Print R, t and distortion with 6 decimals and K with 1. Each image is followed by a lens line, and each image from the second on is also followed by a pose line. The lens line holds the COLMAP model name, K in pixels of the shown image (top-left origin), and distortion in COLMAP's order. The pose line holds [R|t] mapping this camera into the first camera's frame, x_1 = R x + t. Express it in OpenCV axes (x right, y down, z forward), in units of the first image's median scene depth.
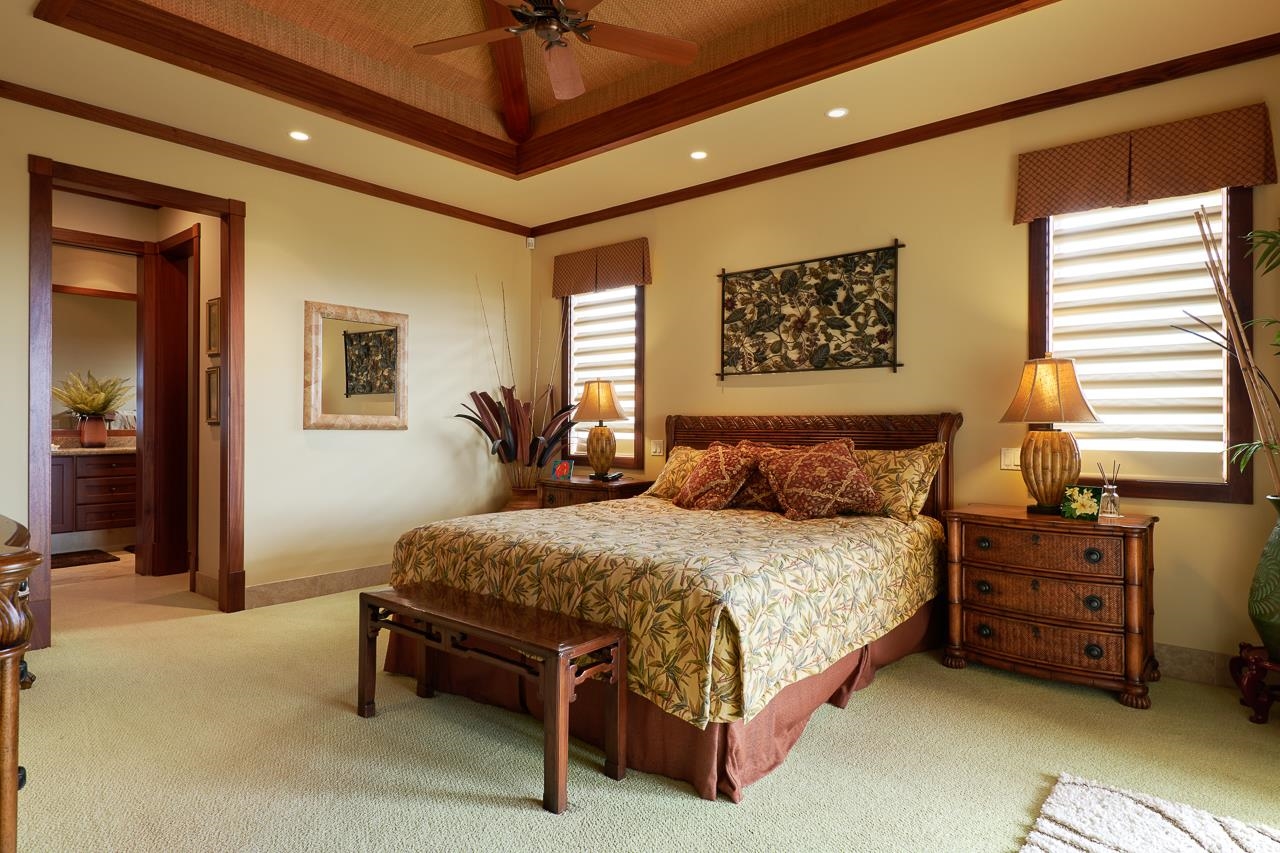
lens RADIAL K [[727.0, 0, 641.4], [0, 727.0, 425.7], [0, 0, 1]] dist [0.003861, -0.001203]
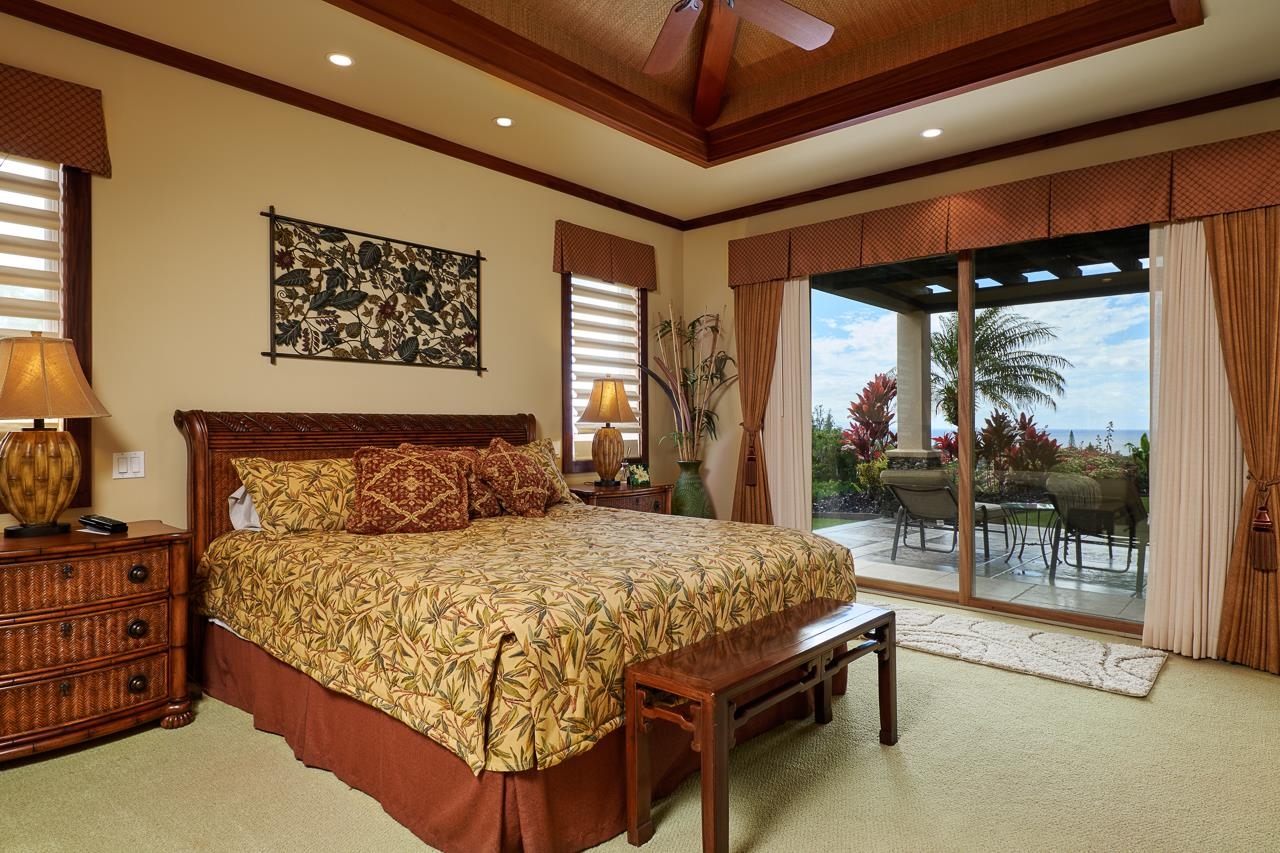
lens RADIAL K [[727.0, 0, 640.8], [0, 727.0, 428.0], [0, 0, 1]] dist [0.003861, -0.001203]
pose [[0.007465, -0.005696, 0.999956, -0.677502], [-0.000407, 0.999984, 0.005699, -0.002373], [-0.999972, -0.000450, 0.007463, 0.711486]]
